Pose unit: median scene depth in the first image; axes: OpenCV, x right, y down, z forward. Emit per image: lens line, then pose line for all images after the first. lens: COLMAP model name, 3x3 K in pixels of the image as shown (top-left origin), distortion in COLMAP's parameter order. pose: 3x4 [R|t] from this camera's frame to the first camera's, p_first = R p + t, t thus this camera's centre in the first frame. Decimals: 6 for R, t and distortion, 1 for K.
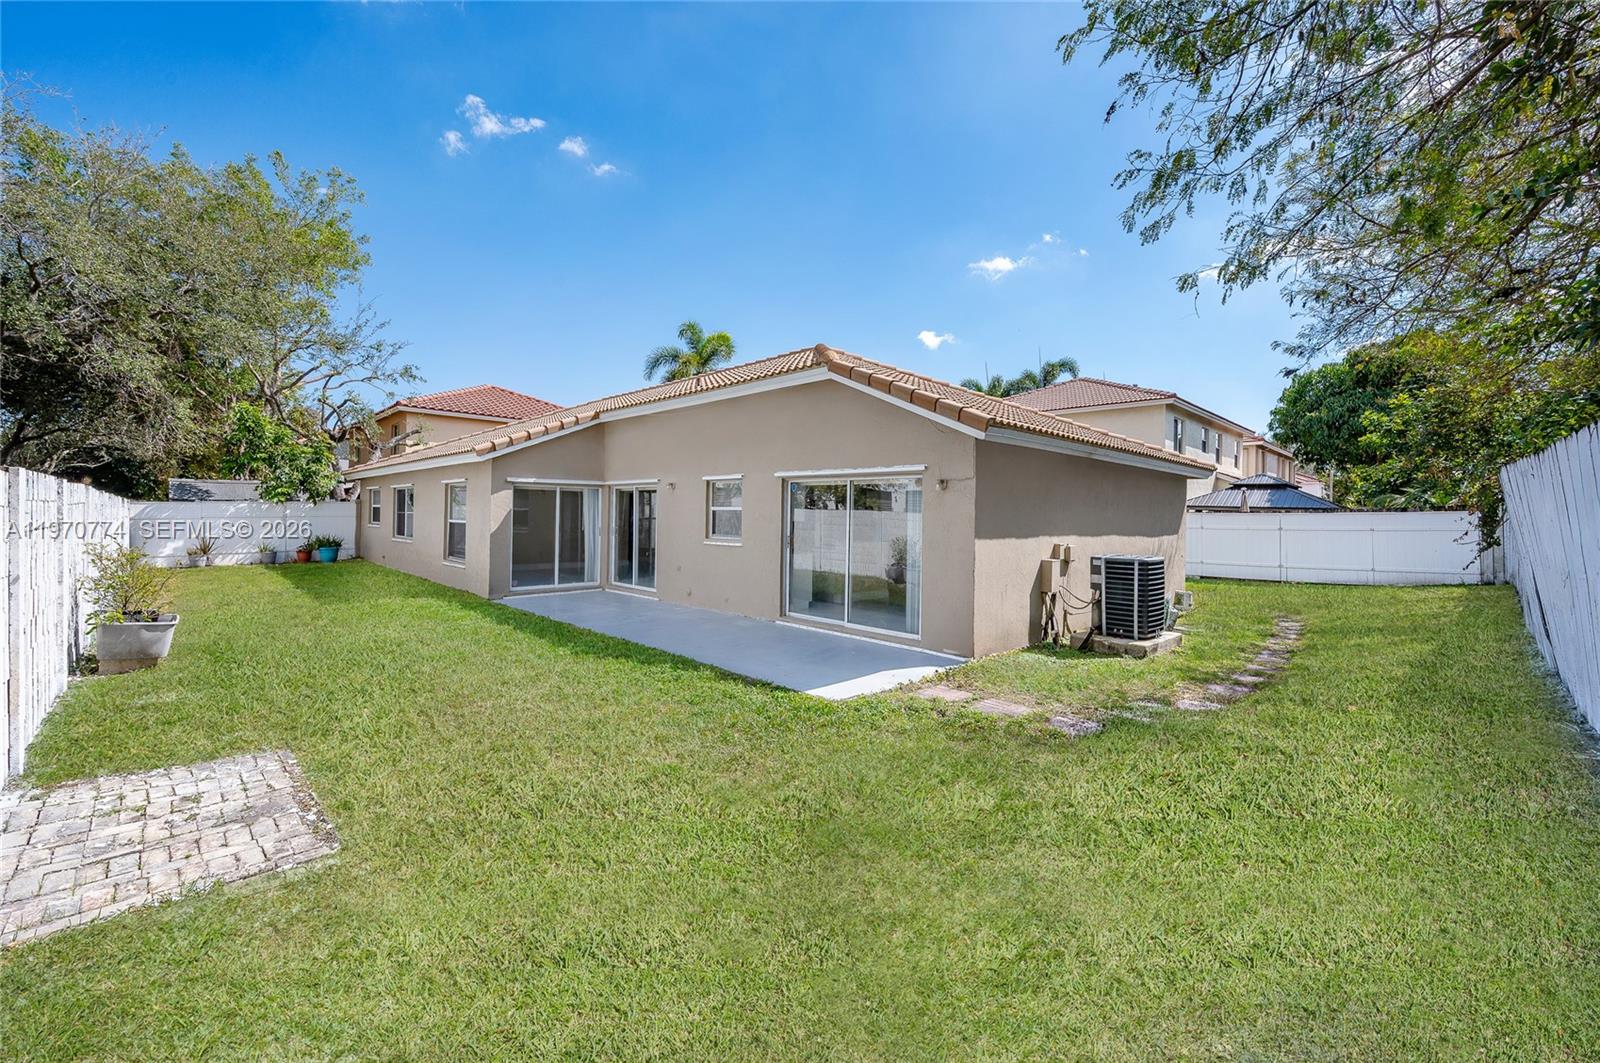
lens RADIAL K [[646.2, 0, 800.0], [0, 646.2, 531.5], [0, 0, 1]] dist [0.018190, 0.000172]
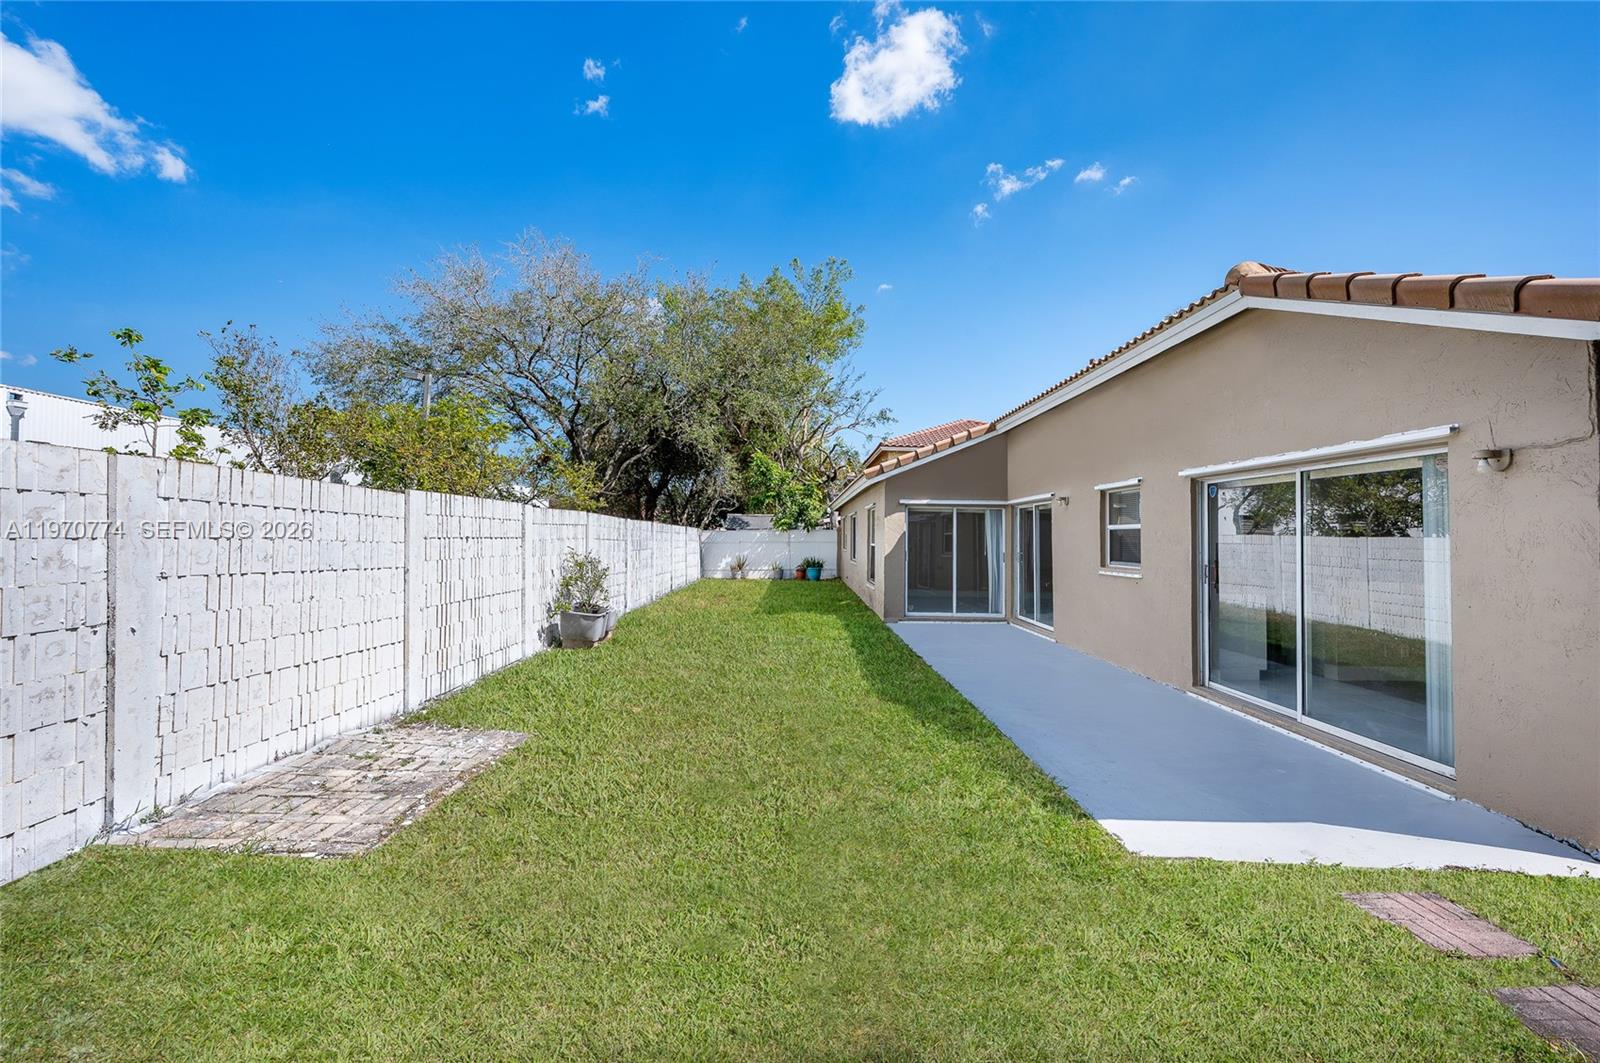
lens RADIAL K [[641.4, 0, 797.6], [0, 641.4, 534.8], [0, 0, 1]] dist [0.009860, -0.000422]
pose [[0.720581, -0.004822, -0.693354, 0.107299], [-0.025964, 0.999087, -0.033931, 0.006820], [0.692884, 0.042452, 0.719798, 0.181383]]
